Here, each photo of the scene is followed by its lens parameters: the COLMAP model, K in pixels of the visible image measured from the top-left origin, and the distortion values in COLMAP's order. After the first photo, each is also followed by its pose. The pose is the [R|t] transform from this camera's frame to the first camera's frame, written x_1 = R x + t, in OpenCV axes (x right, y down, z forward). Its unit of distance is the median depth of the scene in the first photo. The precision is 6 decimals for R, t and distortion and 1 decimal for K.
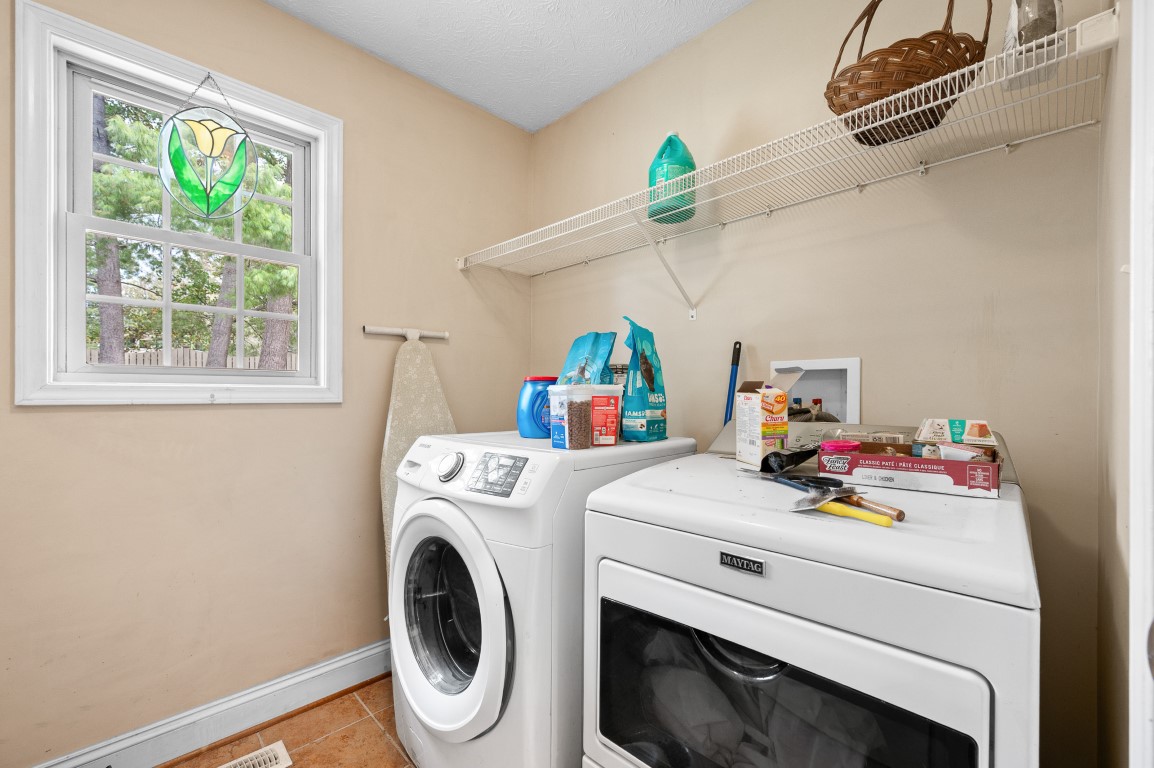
lens RADIAL K [[458.2, 0, 570.0], [0, 458.2, 393.6], [0, 0, 1]] dist [0.000065, -0.000108]
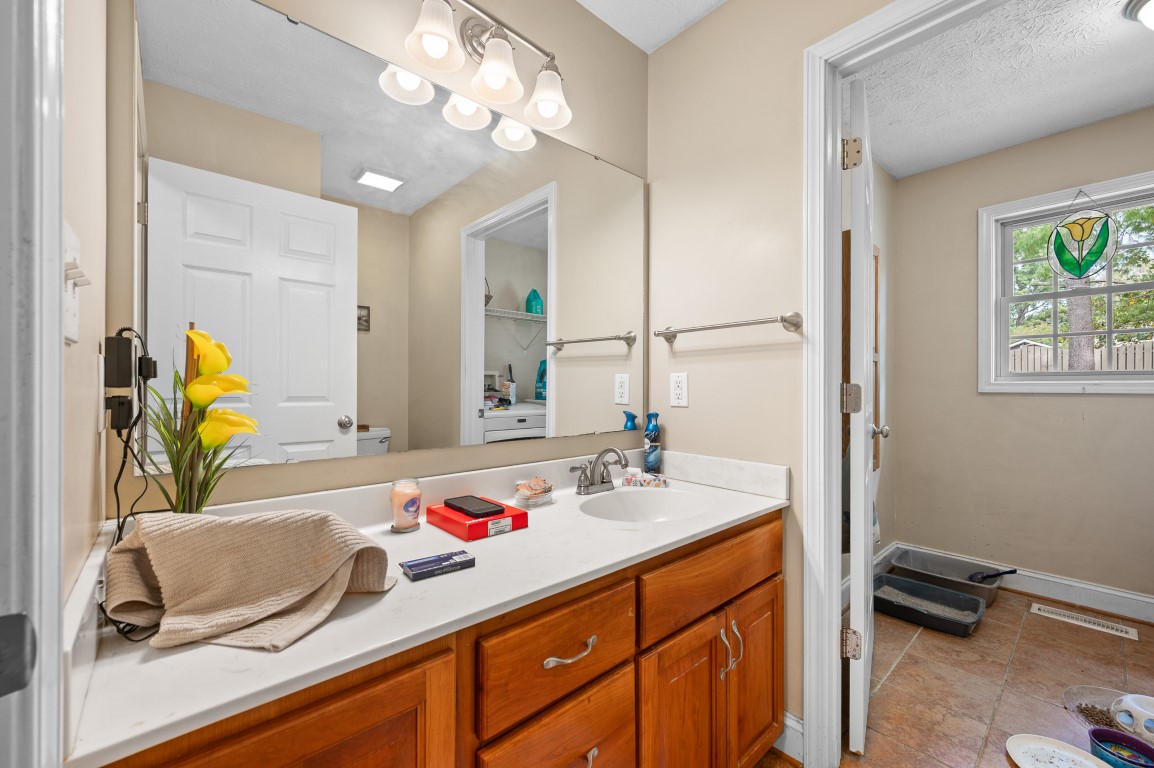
lens RADIAL K [[458.2, 0, 572.3], [0, 458.2, 387.0], [0, 0, 1]] dist [0.000065, -0.000108]
pose [[-0.030734, -0.000483, -0.999527, 0.892655], [0.000720, 1.000000, -0.000505, -0.000716], [0.999527, -0.000735, -0.030734, -0.751741]]
